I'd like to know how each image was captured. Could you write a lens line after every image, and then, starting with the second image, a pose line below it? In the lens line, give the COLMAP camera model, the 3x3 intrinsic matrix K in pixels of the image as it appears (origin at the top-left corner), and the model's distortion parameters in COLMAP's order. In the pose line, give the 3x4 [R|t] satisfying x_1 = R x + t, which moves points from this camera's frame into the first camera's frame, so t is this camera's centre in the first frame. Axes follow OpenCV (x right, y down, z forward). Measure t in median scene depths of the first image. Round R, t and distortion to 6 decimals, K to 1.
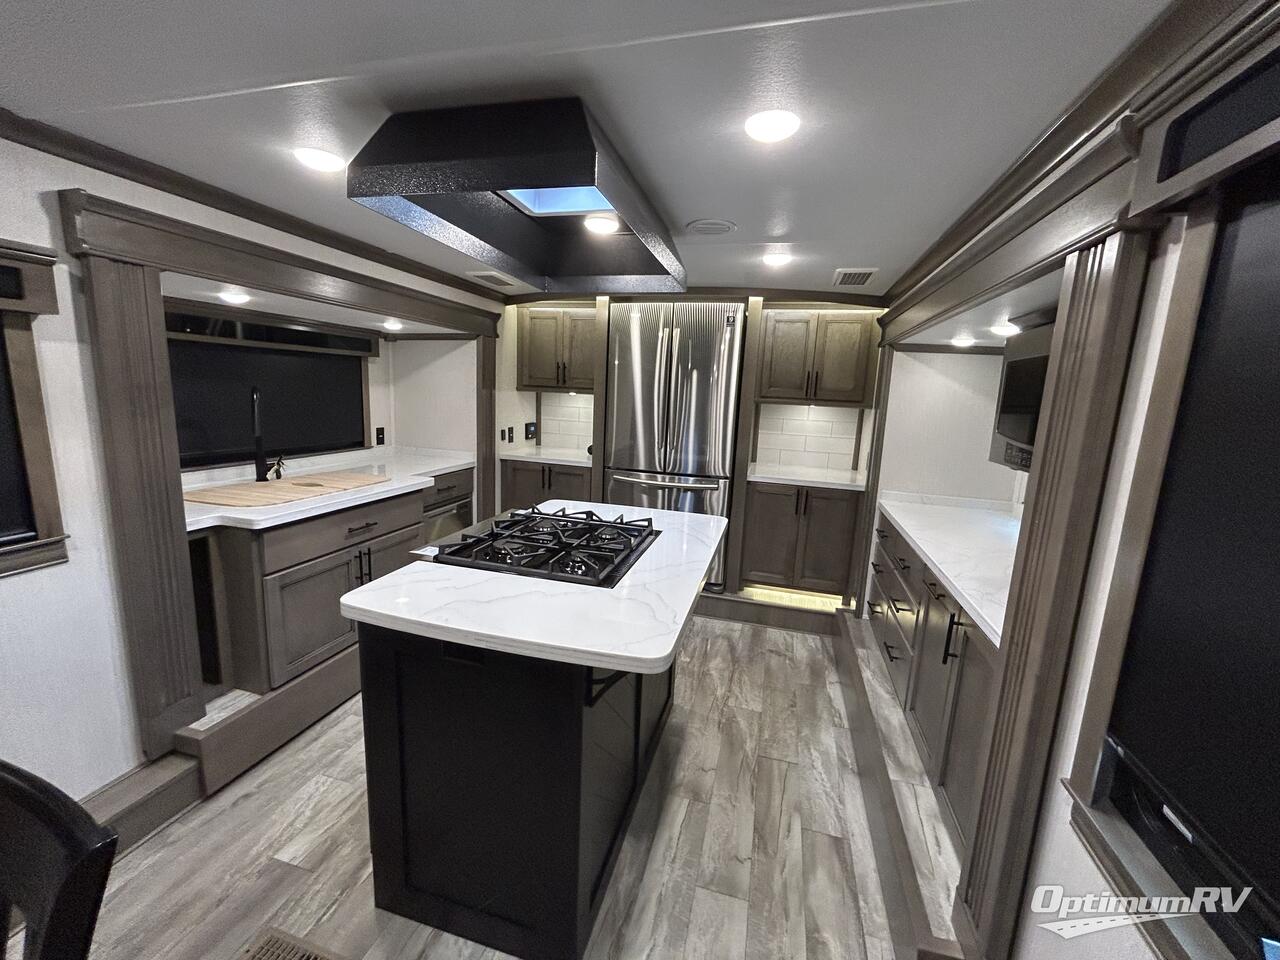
lens RADIAL K [[516.5, 0, 640.0], [0, 516.5, 480.0], [0, 0, 1]] dist [-0.001016, -0.000095]
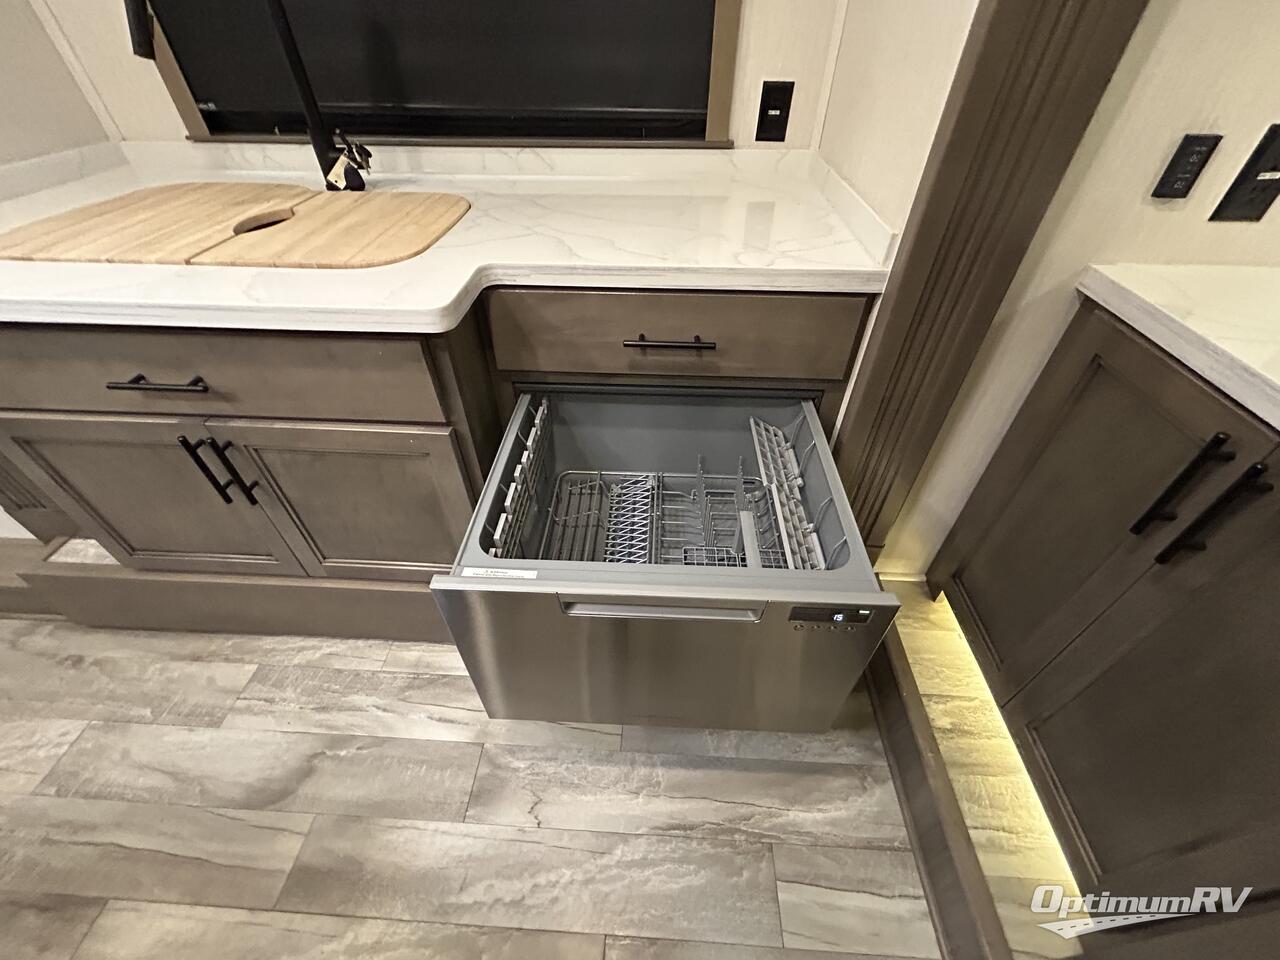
lens RADIAL K [[516.5, 0, 640.0], [0, 516.5, 480.0], [0, 0, 1]] dist [-0.001016, -0.000095]
pose [[0.211046, 0.622425, -0.753688, -0.104132], [-0.161238, 0.782661, 0.601202, -0.086789], [0.964086, -0.005358, 0.265536, 0.831886]]
